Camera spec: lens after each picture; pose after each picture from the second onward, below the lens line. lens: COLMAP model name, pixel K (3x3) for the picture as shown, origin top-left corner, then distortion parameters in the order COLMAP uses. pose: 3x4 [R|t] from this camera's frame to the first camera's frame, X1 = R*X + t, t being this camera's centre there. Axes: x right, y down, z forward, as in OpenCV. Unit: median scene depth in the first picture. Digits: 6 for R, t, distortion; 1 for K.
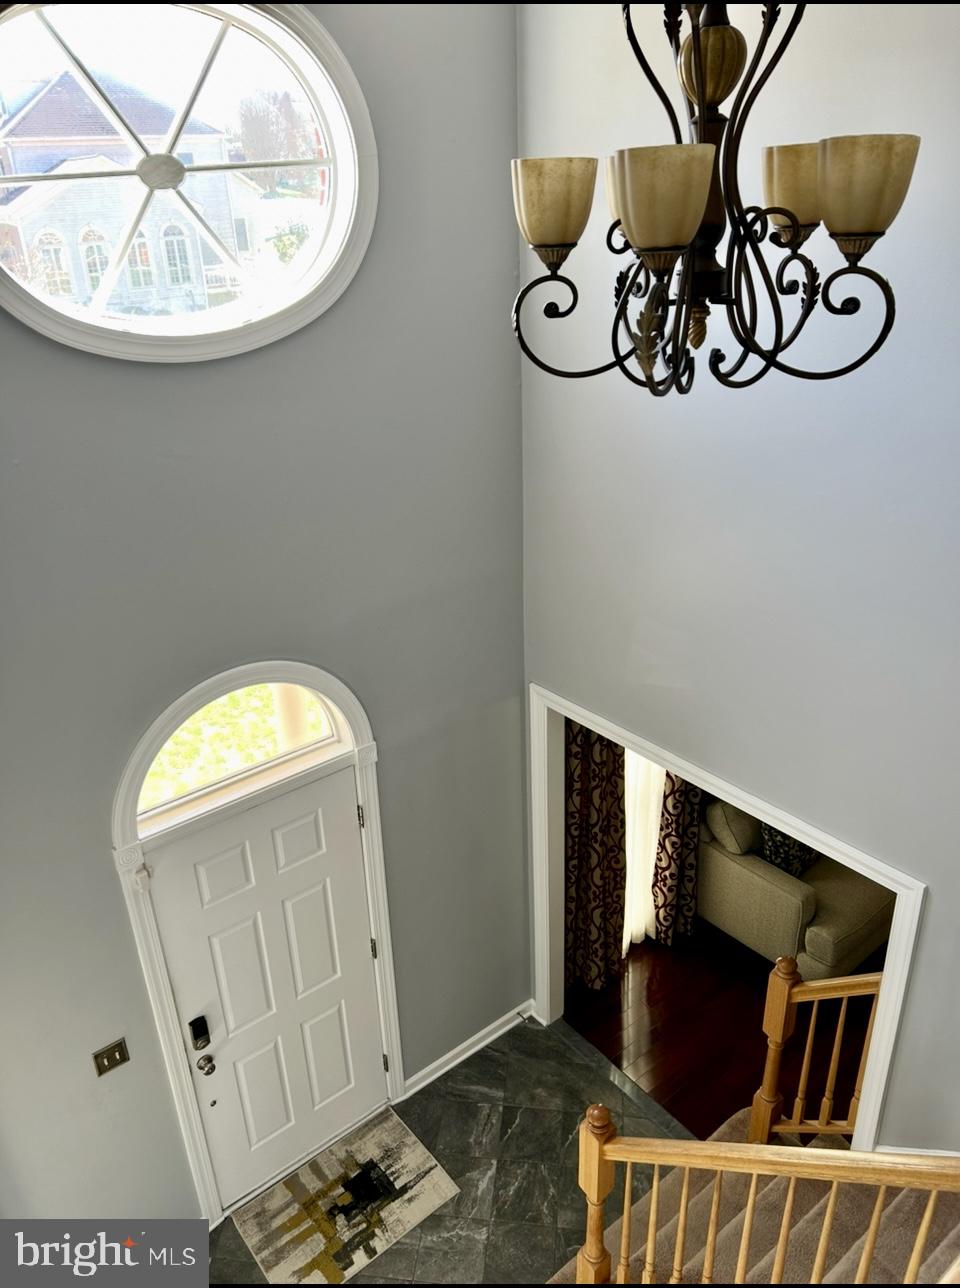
lens RADIAL K [[980.1, 0, 480.0], [0, 980.1, 644.0], [0, 0, 1]] dist [-0.001474, -0.006505]
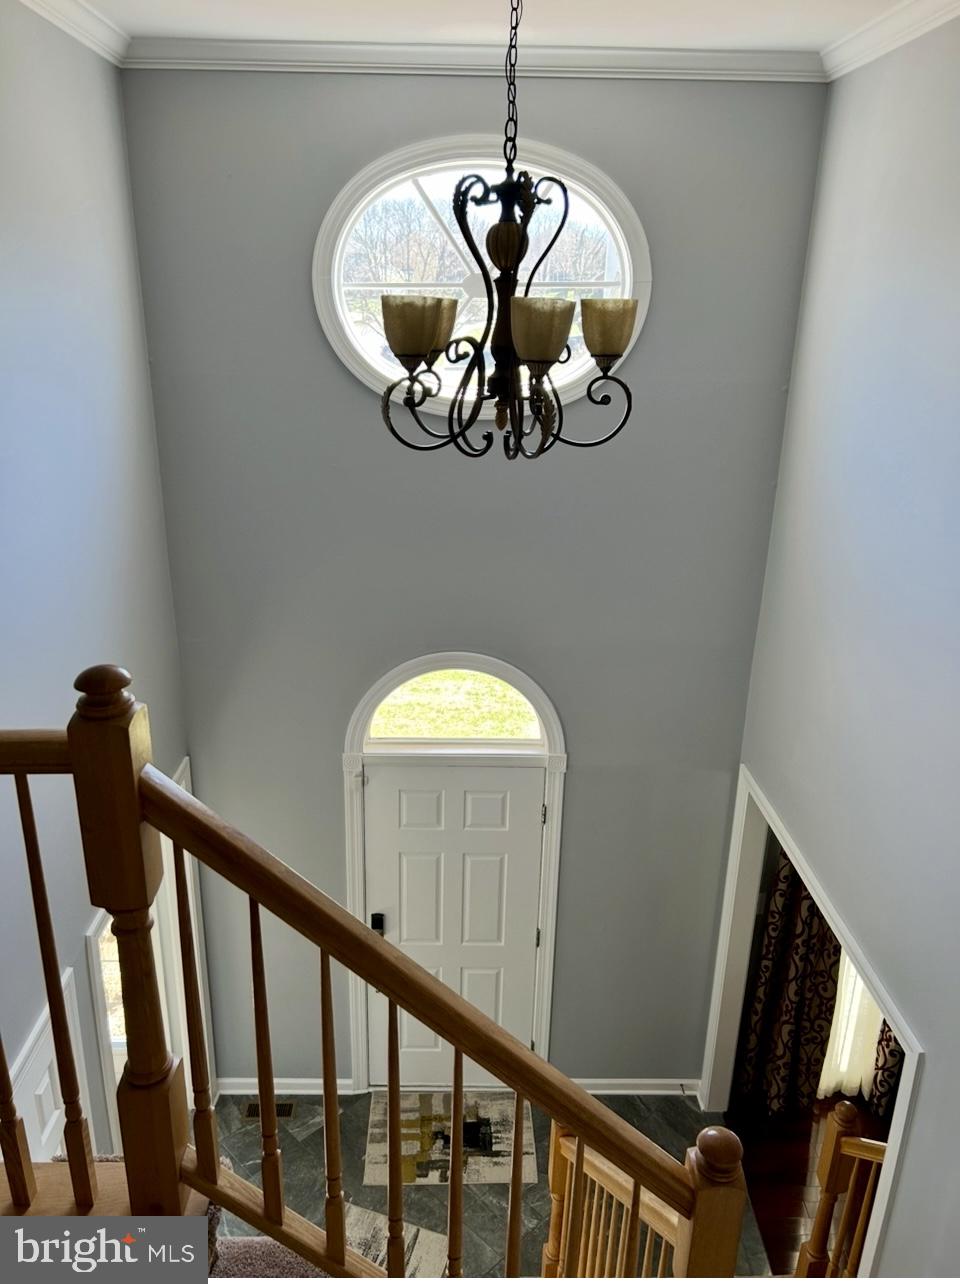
lens RADIAL K [[984.9, 0, 480.0], [0, 984.9, 642.0], [0, 0, 1]] dist [-0.002674, -0.036706]
pose [[0.786259, 0.254119, -0.563222, 0.398687], [-0.309533, 0.950884, -0.003080, 0.006058], [0.534776, 0.176758, 0.826300, -0.049894]]
